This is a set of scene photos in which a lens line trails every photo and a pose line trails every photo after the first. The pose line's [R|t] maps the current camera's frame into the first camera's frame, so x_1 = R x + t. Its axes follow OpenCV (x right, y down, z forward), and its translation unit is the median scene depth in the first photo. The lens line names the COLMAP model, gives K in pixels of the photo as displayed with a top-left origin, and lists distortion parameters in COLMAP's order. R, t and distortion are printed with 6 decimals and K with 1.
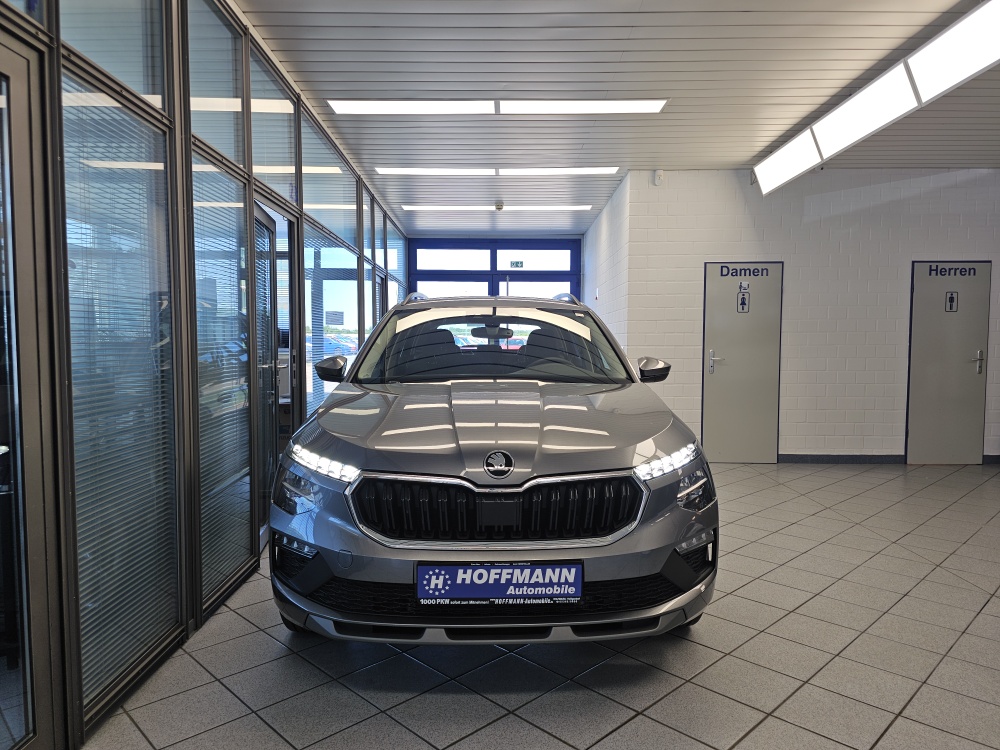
lens RADIAL K [[677.8, 0, 498.0], [0, 677.8, 370.1], [0, 0, 1]] dist [0.079596, -0.081255]
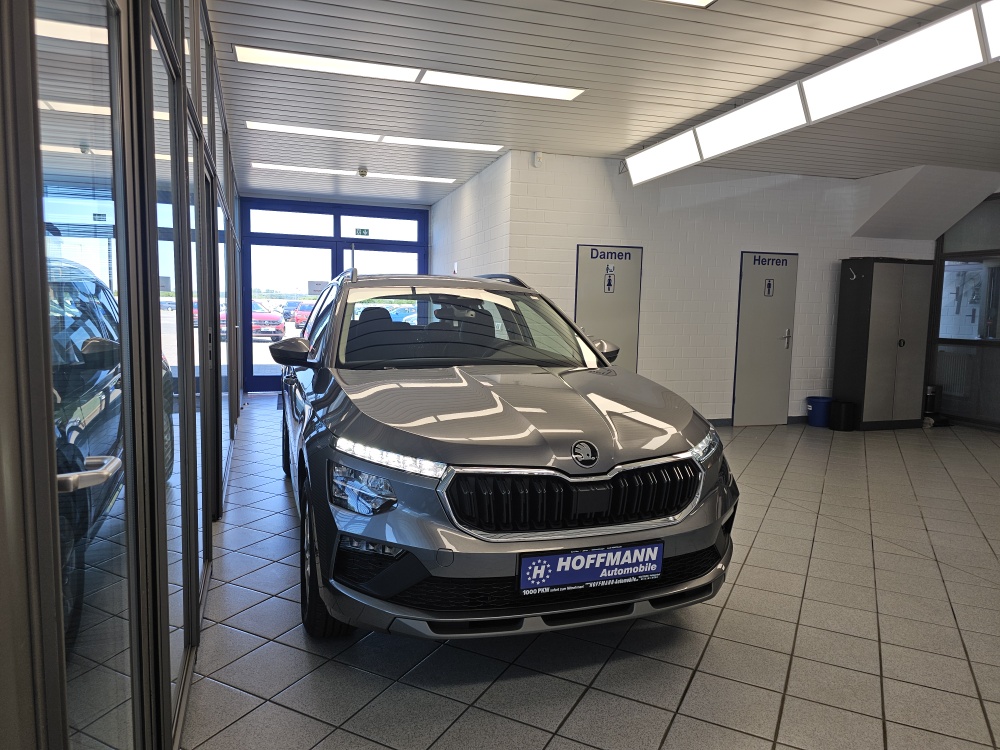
lens RADIAL K [[680.8, 0, 499.6], [0, 680.8, 365.8], [0, 0, 1]] dist [0.080184, -0.086589]
pose [[0.952771, -0.008458, 0.303572, -0.431918], [-0.004042, 0.999170, 0.040526, -0.035455], [-0.303663, -0.039839, 0.951946, 0.056630]]
